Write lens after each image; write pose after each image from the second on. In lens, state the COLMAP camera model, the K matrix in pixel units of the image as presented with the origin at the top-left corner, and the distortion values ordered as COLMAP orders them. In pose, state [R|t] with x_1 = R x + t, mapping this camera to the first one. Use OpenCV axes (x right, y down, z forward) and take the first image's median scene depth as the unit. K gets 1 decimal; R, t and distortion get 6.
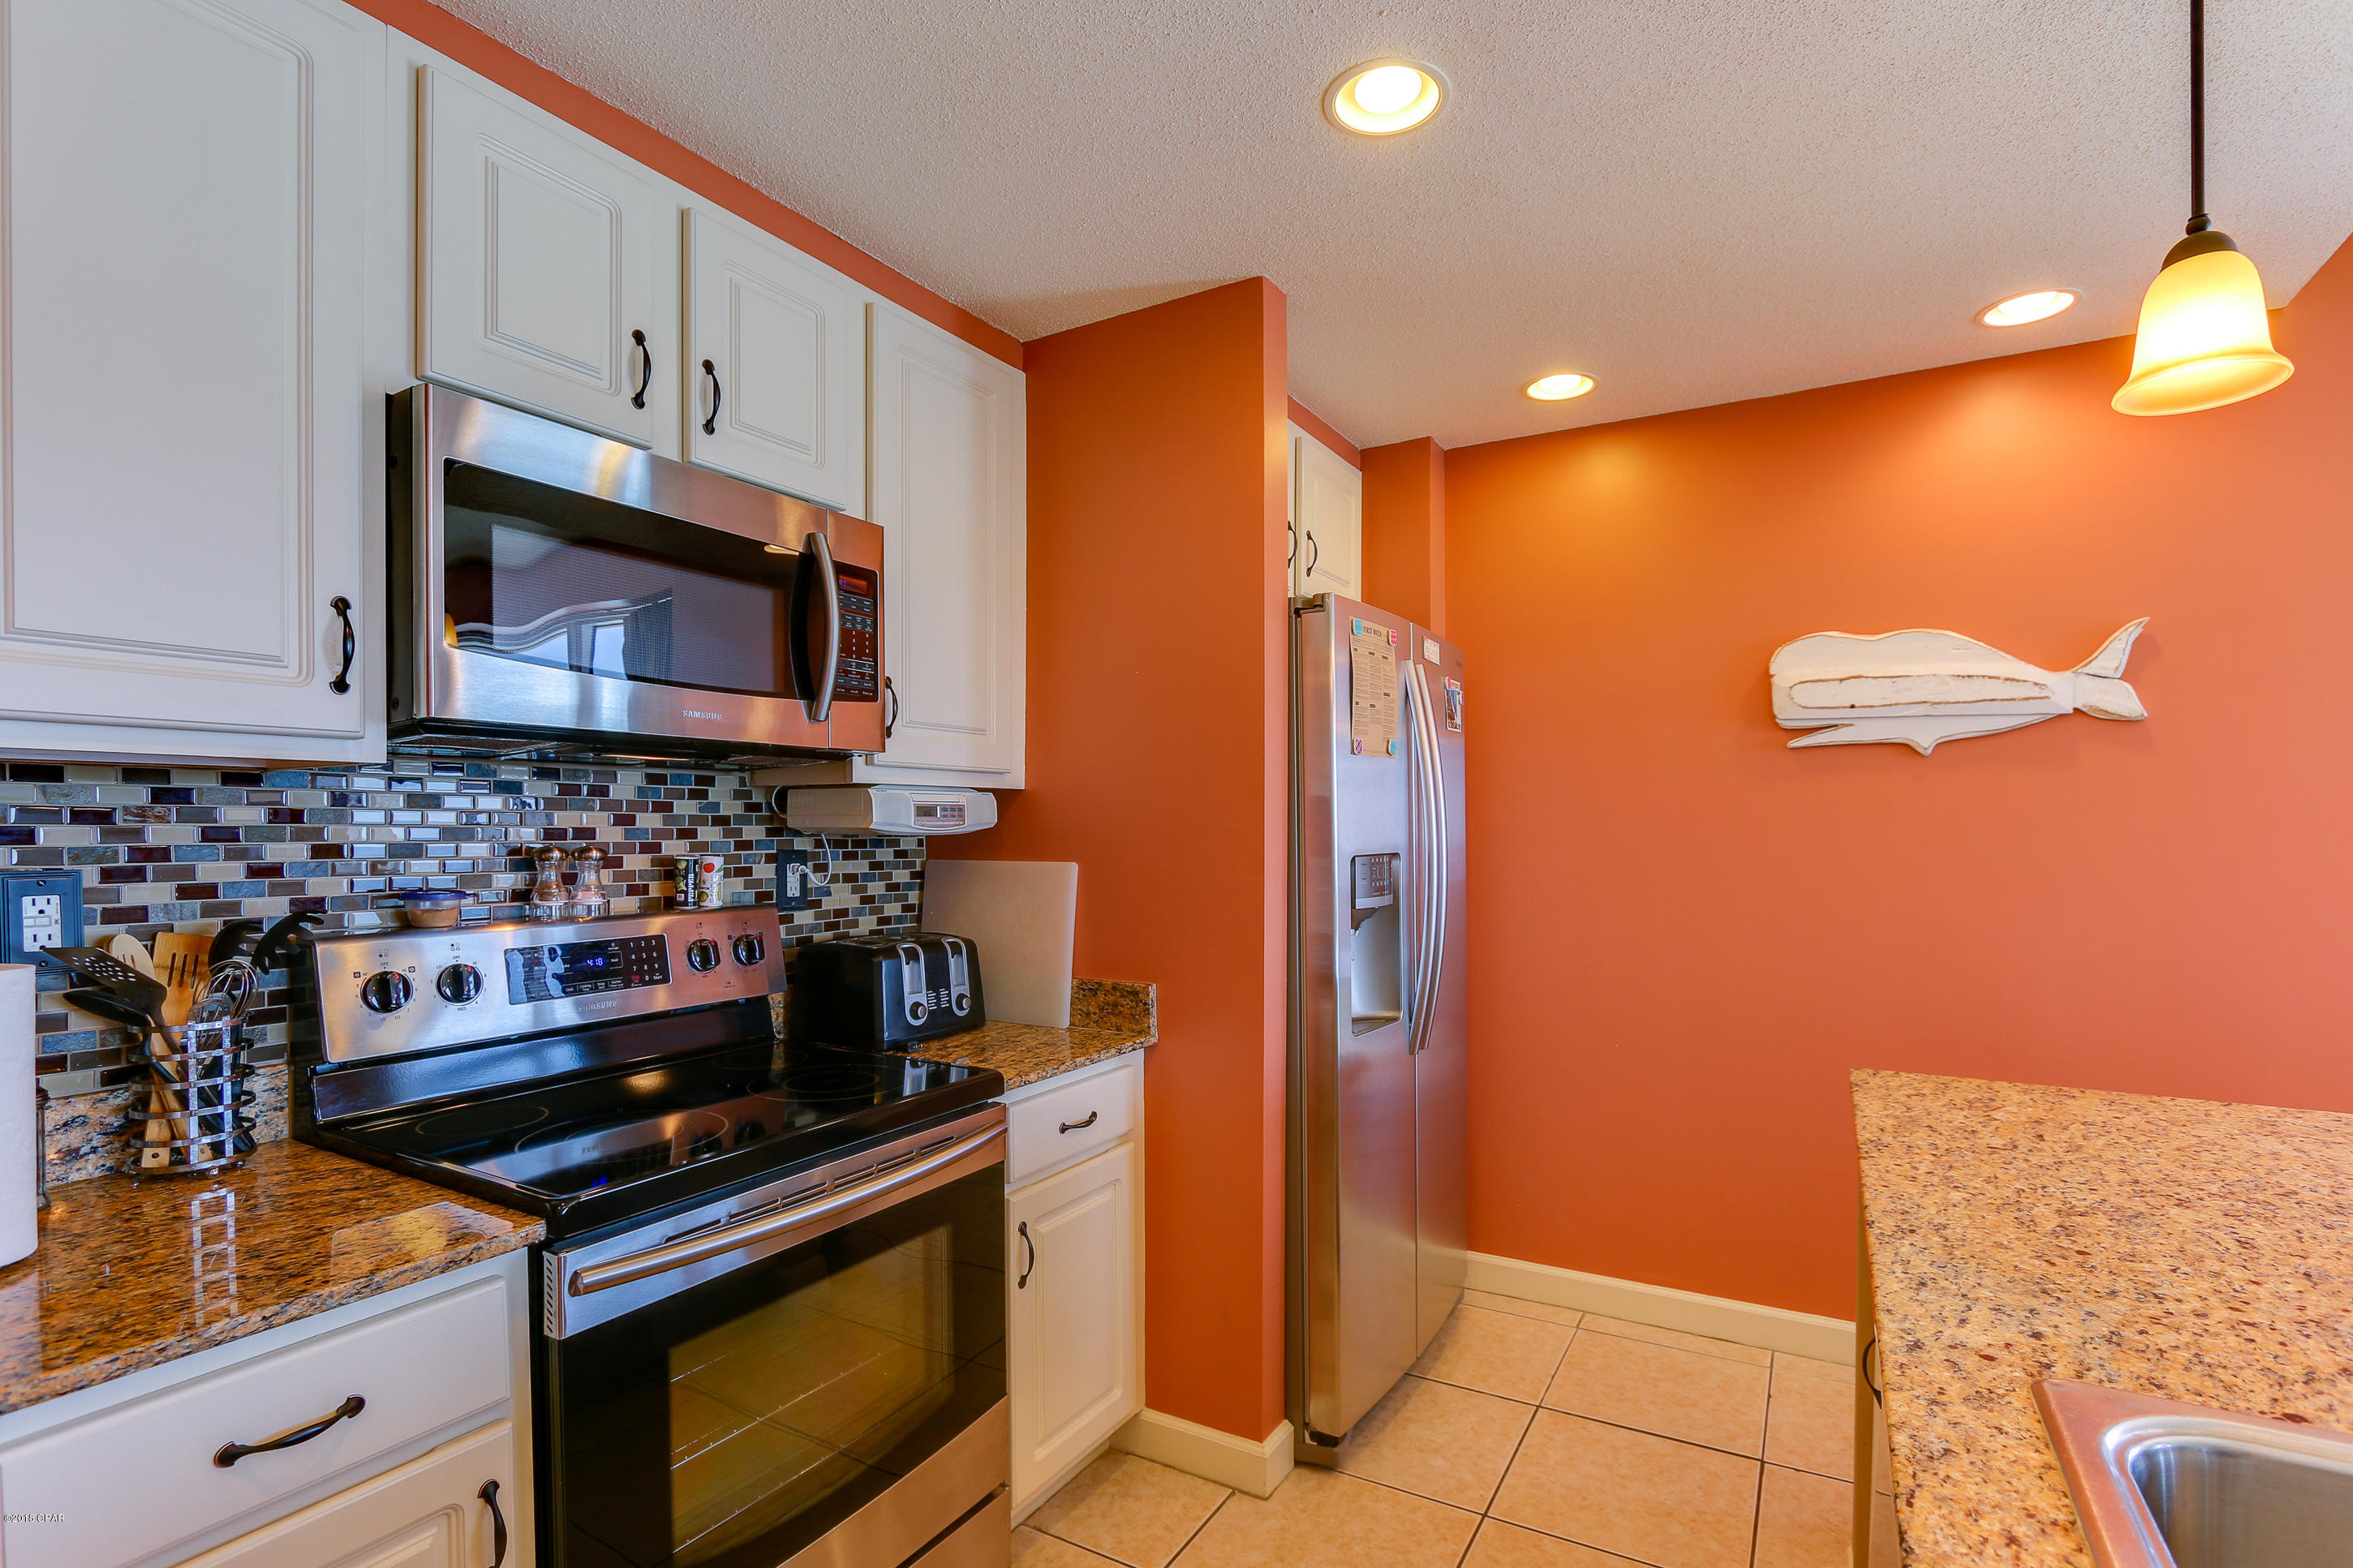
lens RADIAL K [[1105.0, 0, 1188.4], [0, 1105.0, 840.2], [0, 0, 1]] dist [-0.021437, 0.003611]
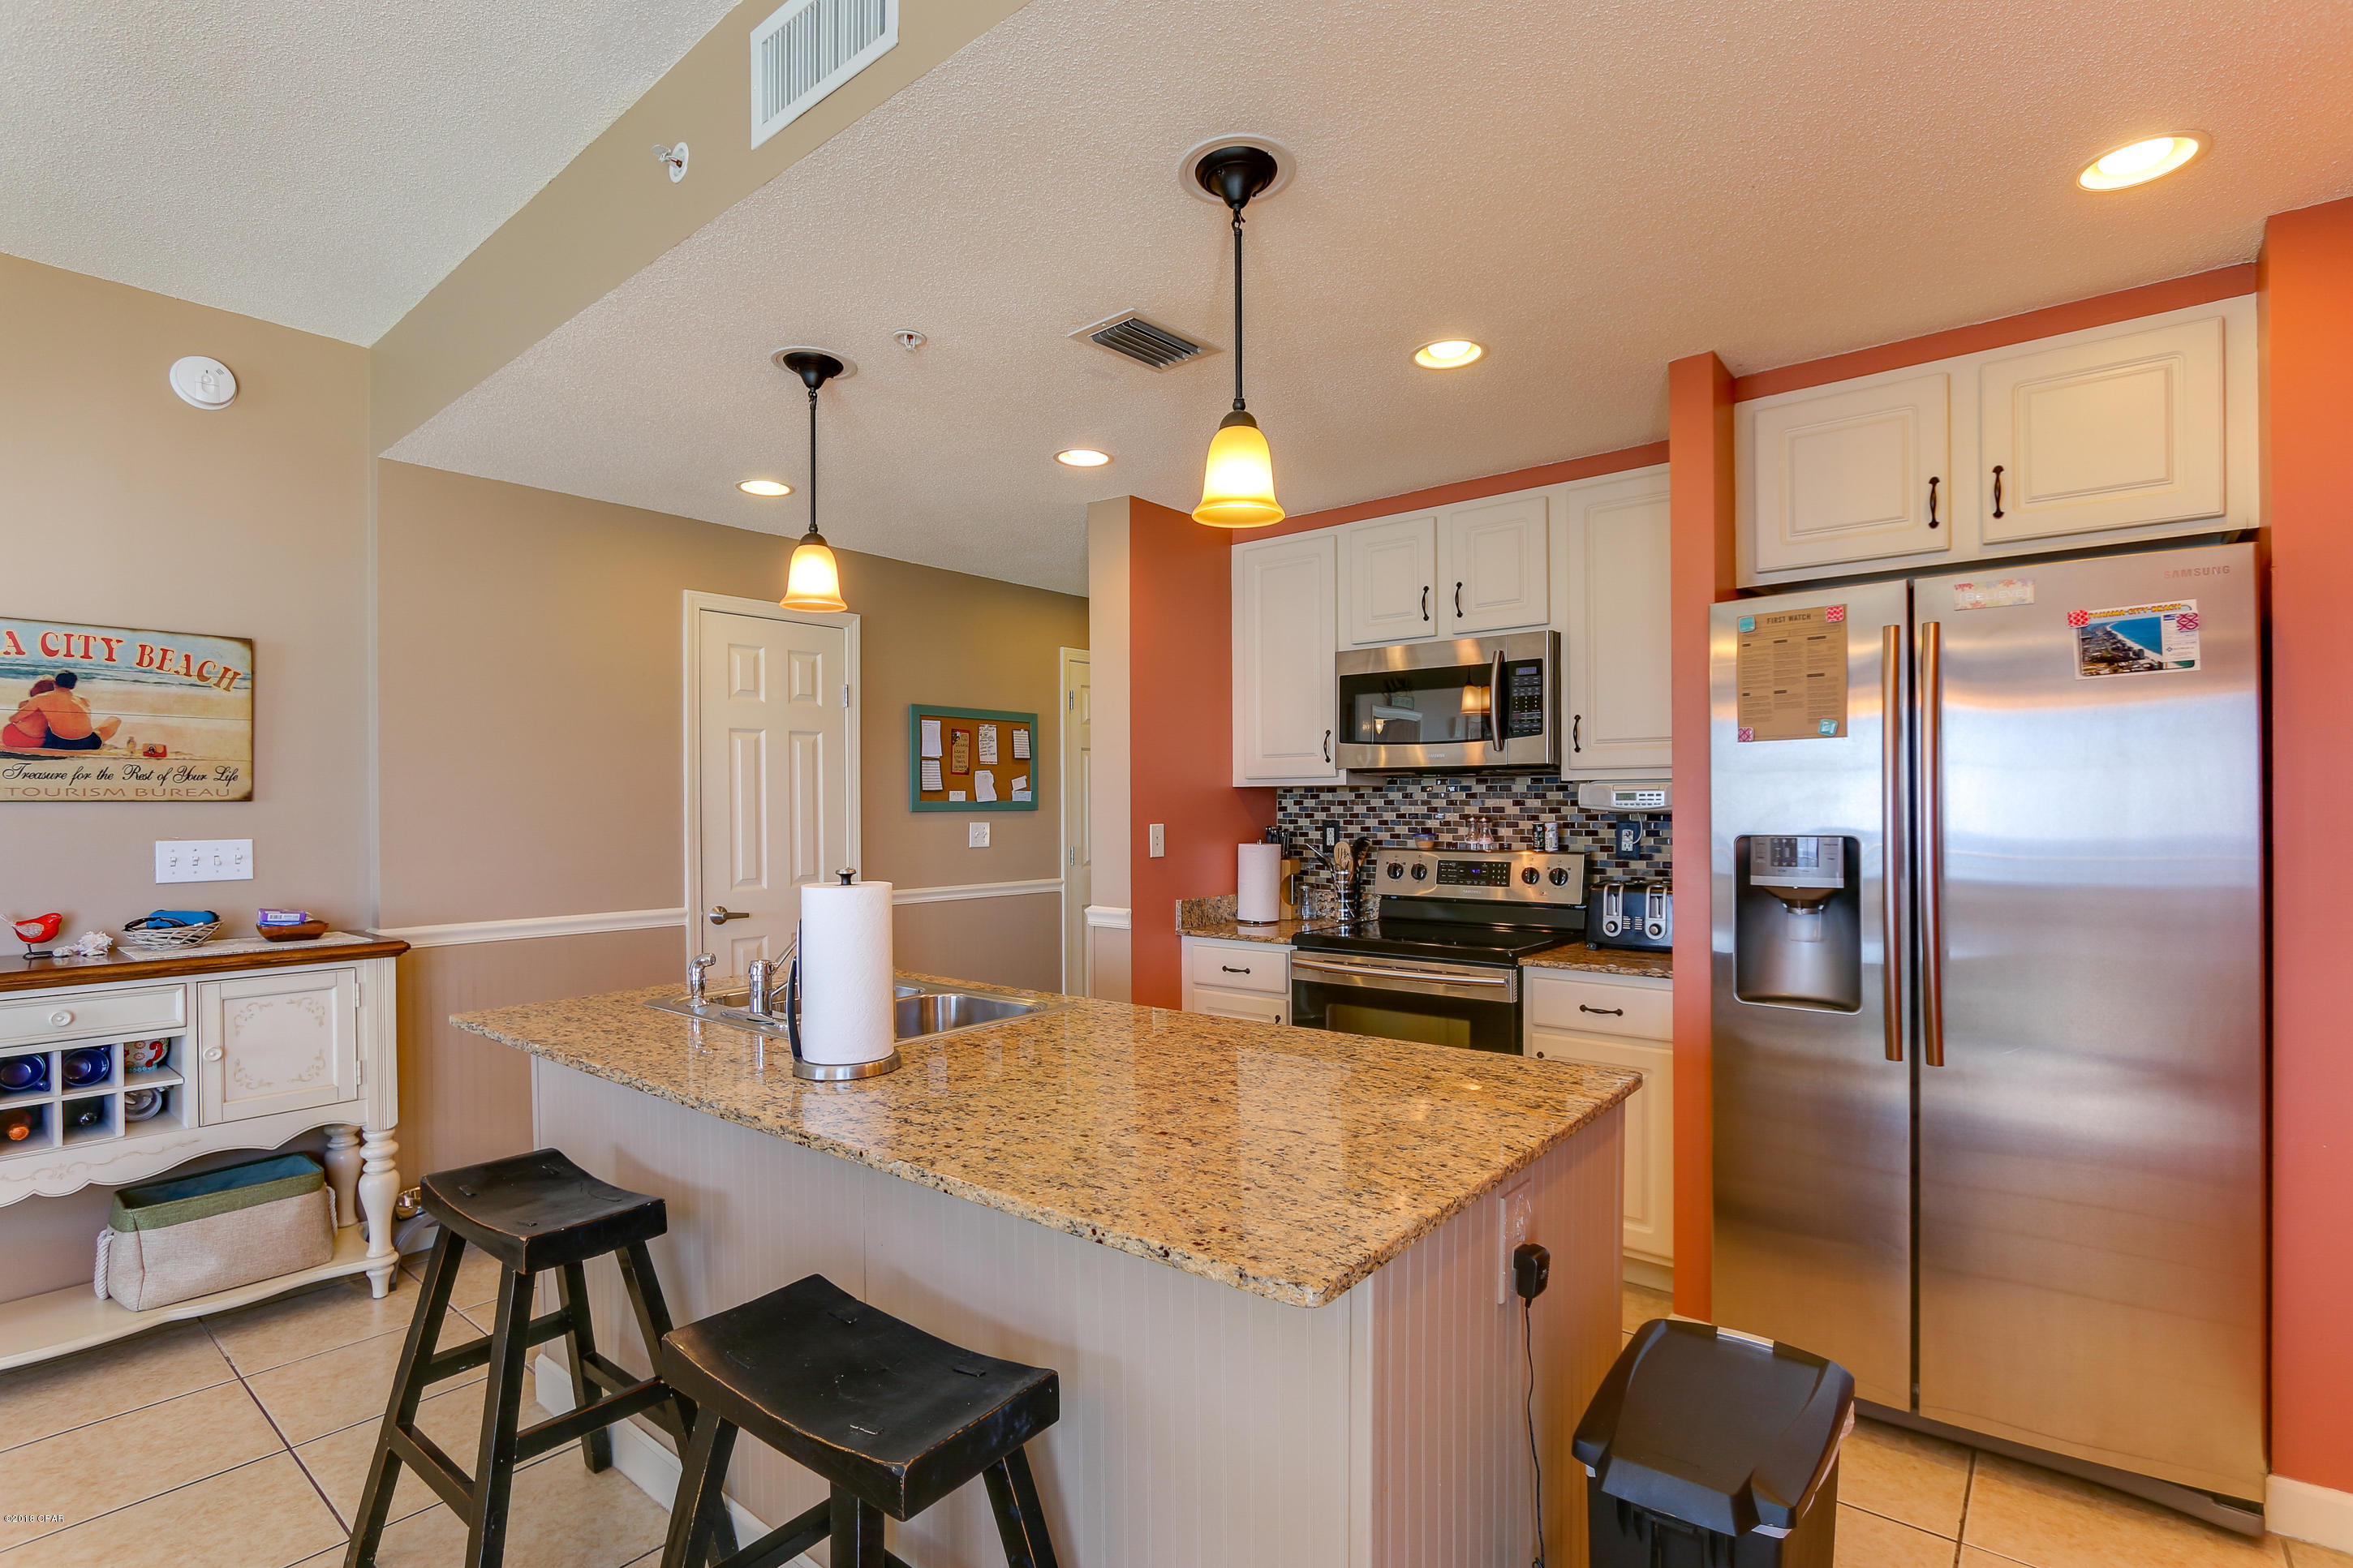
lens RADIAL K [[1105.0, 0, 1157.7], [0, 1105.0, 799.4], [0, 0, 1]] dist [-0.021437, 0.003611]
pose [[-0.184373, -0.002268, -0.982854, 1.648802], [-0.007877, 0.999969, -0.000829, -0.019500], [0.982825, 0.007589, -0.184385, 0.797536]]
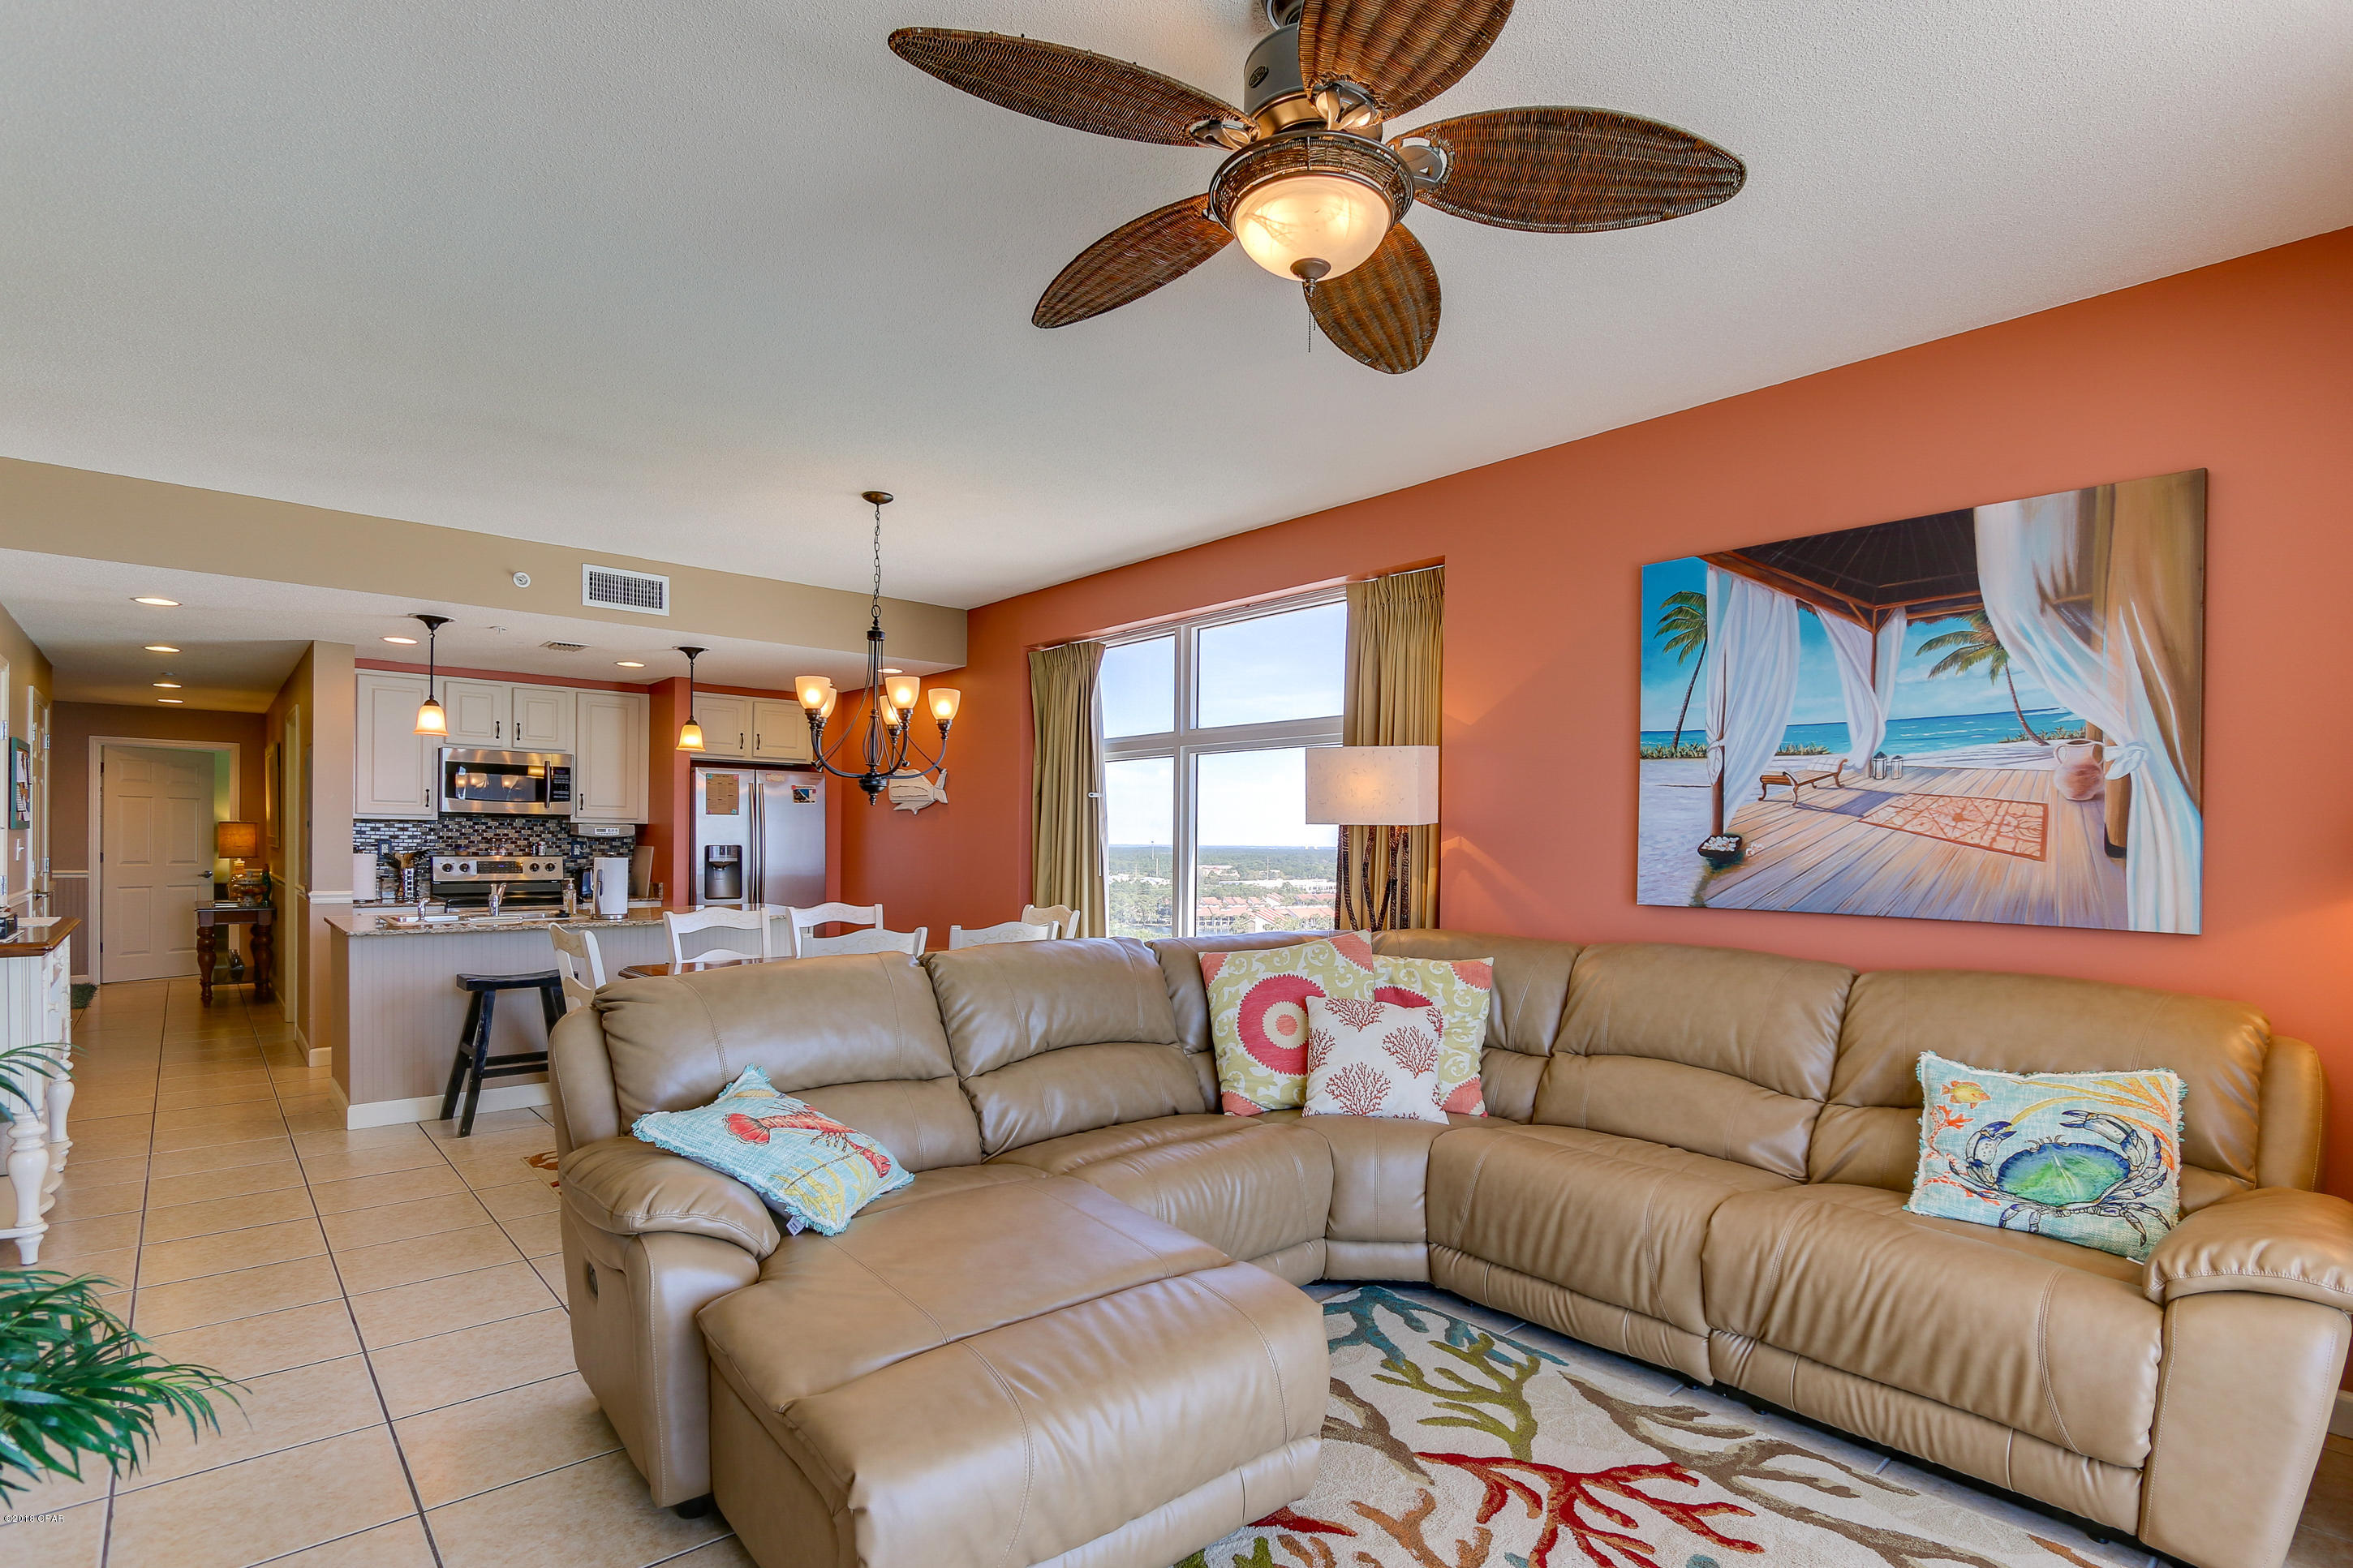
lens RADIAL K [[1145.4, 0, 1201.9], [0, 1145.4, 849.0], [0, 0, 1]] dist [-0.008669, -0.000615]
pose [[0.948557, 0.016003, -0.316201, 3.314440], [-0.018797, 0.999807, -0.005789, 0.022122], [0.316048, 0.011435, 0.948674, -2.237269]]
